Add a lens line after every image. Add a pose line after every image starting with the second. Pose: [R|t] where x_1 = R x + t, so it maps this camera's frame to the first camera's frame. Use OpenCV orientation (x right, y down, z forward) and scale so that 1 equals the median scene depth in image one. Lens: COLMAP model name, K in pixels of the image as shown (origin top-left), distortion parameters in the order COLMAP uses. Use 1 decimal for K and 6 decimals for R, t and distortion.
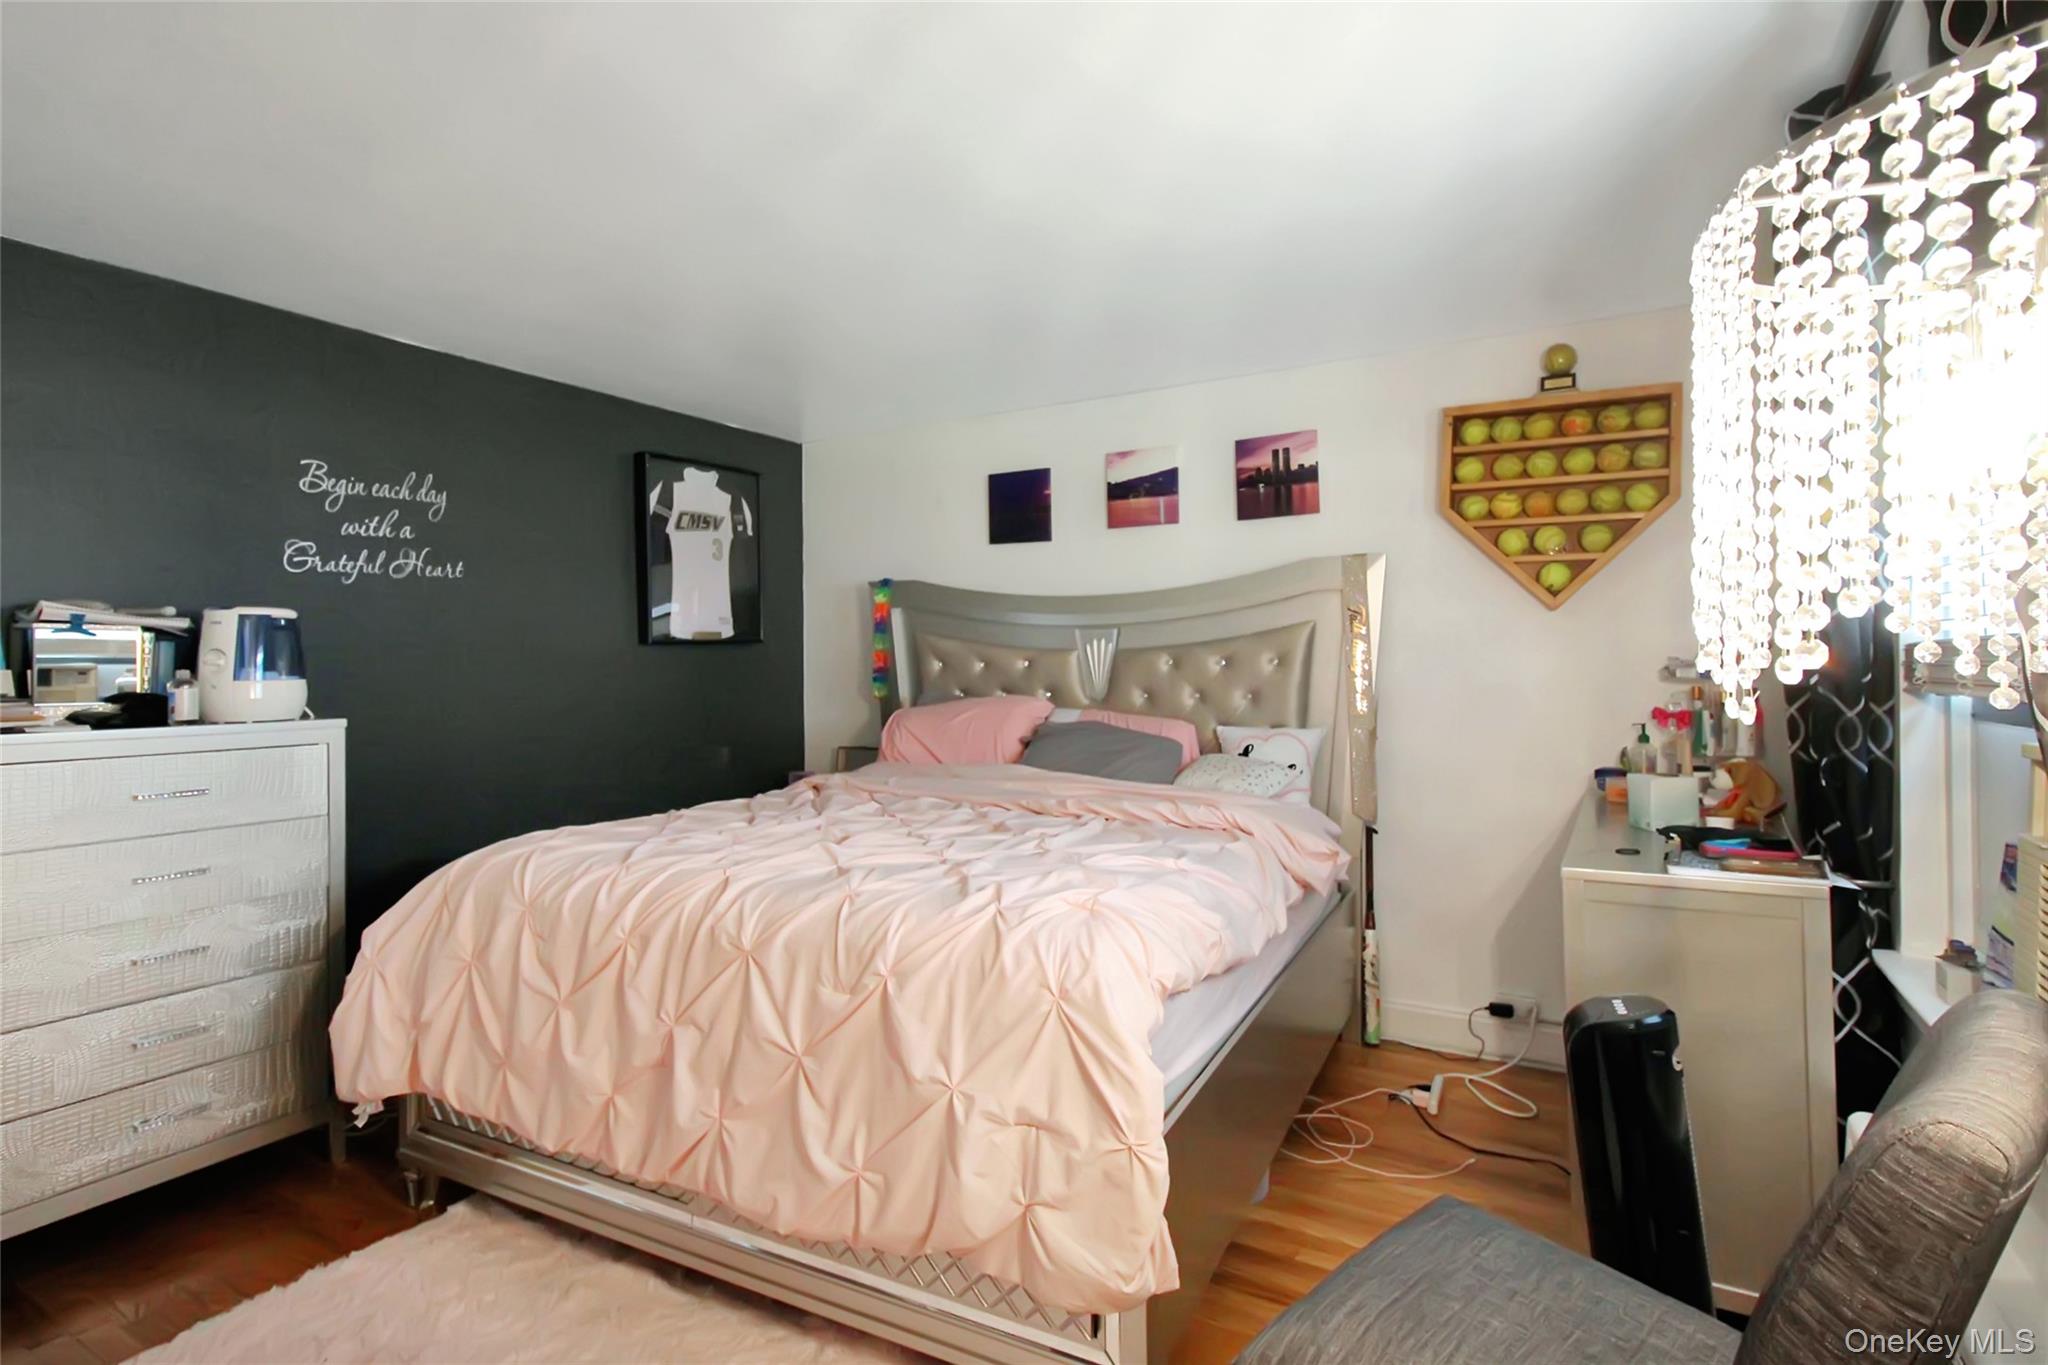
lens RADIAL K [[909.1, 0, 1024.0], [0, 909.1, 682.5], [0, 0, 1]] dist [-0.001648, -0.000174]
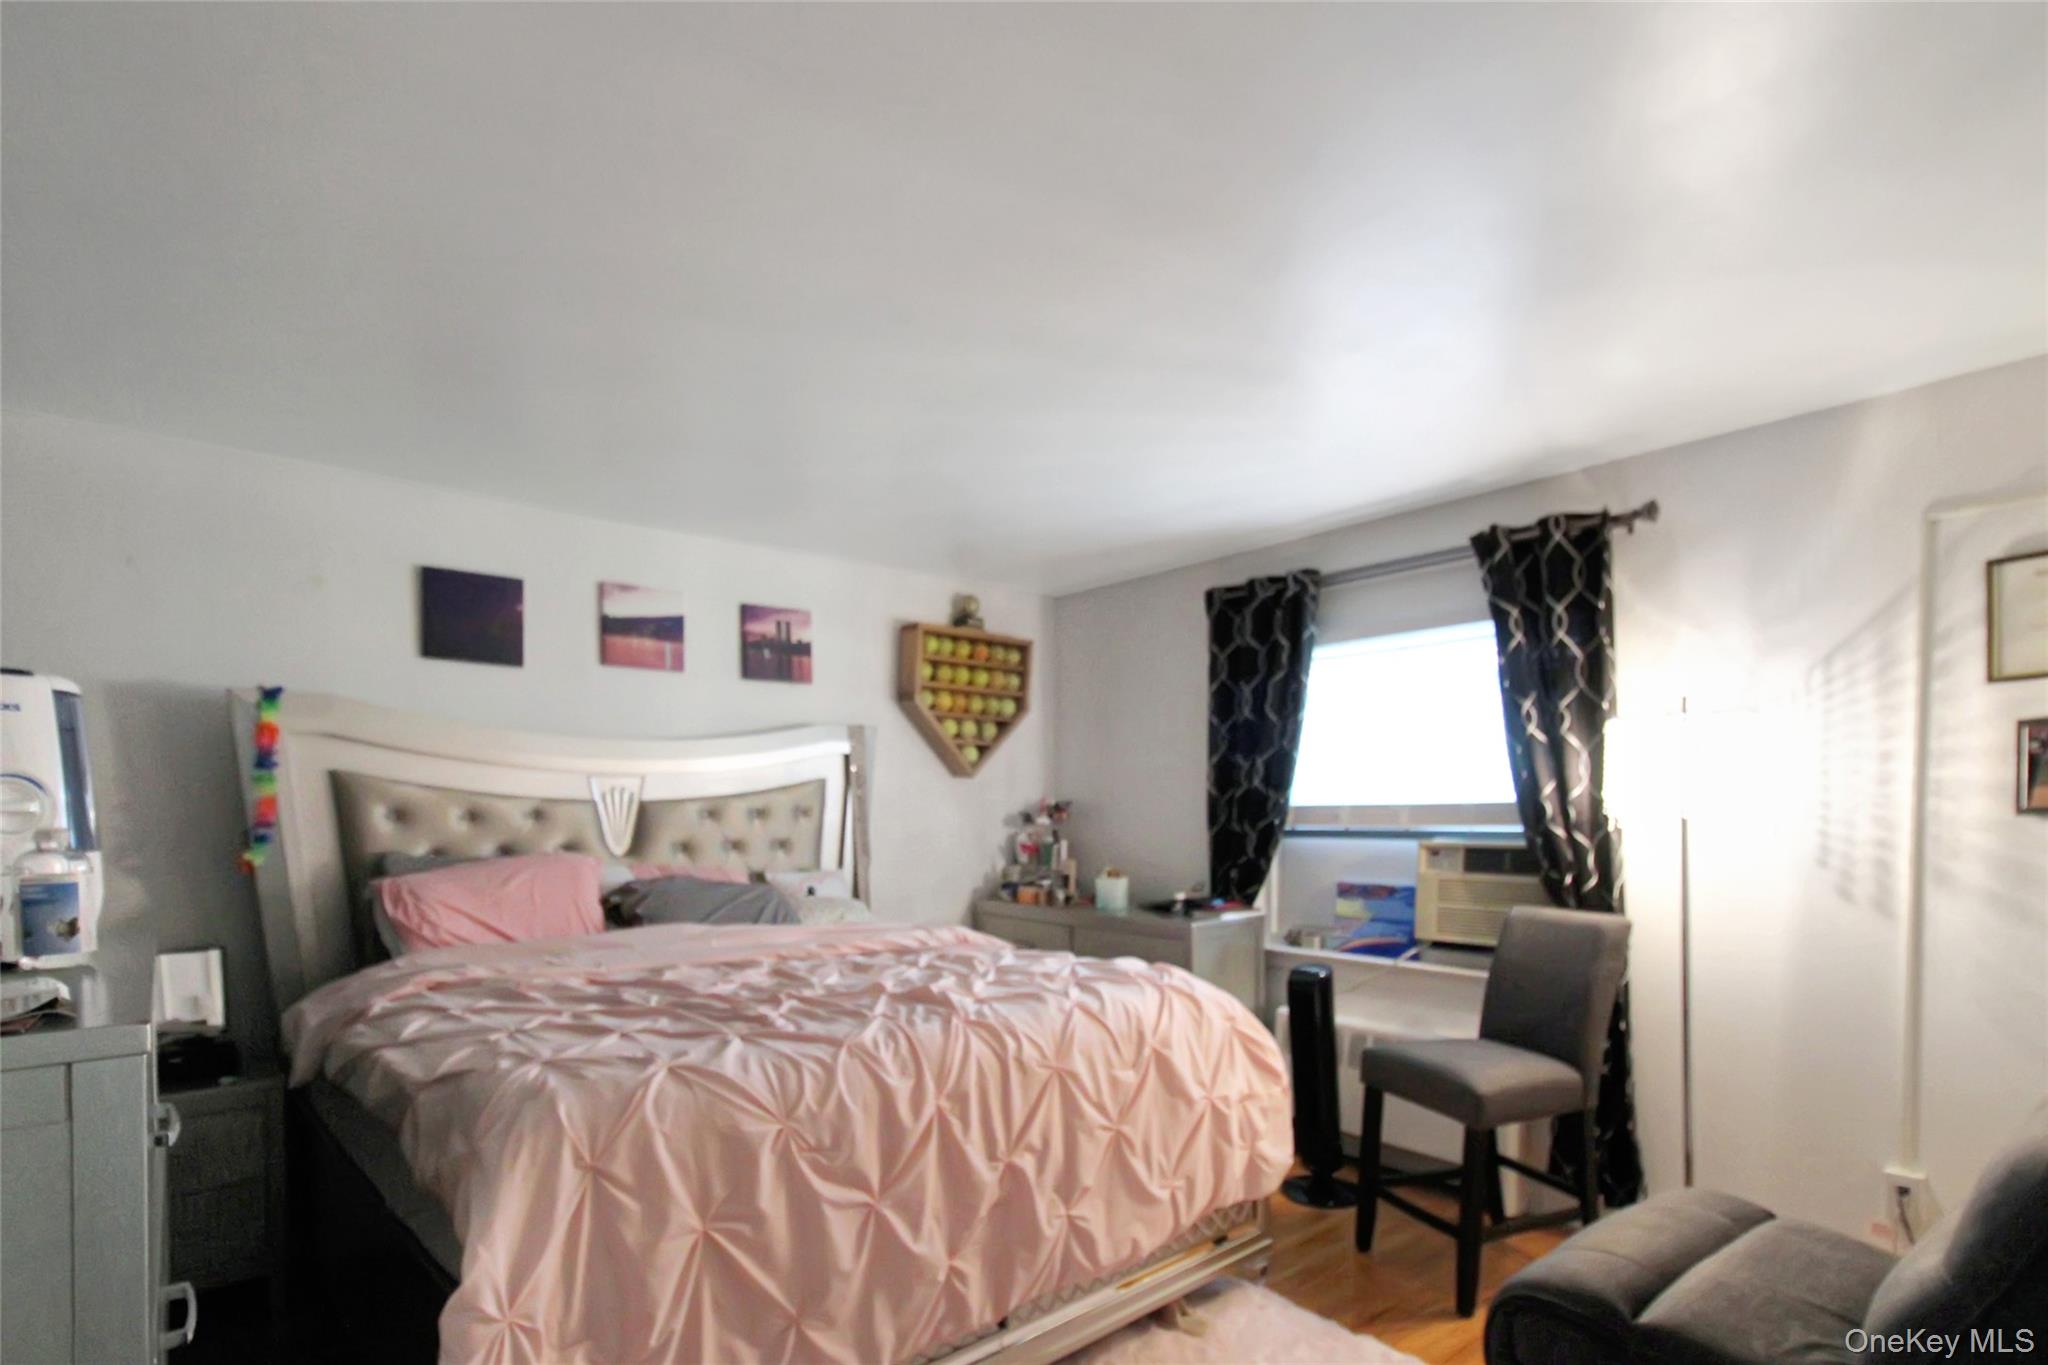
lens RADIAL K [[965.0, 0, 1025.3], [0, 965.0, 823.3], [0, 0, 1]] dist [0.001191, 0.000096]
pose [[0.416962, -0.007955, 0.908889, -0.671040], [0.013746, 0.999903, 0.002446, -0.008957], [-0.908820, 0.011474, 0.417030, 0.241976]]
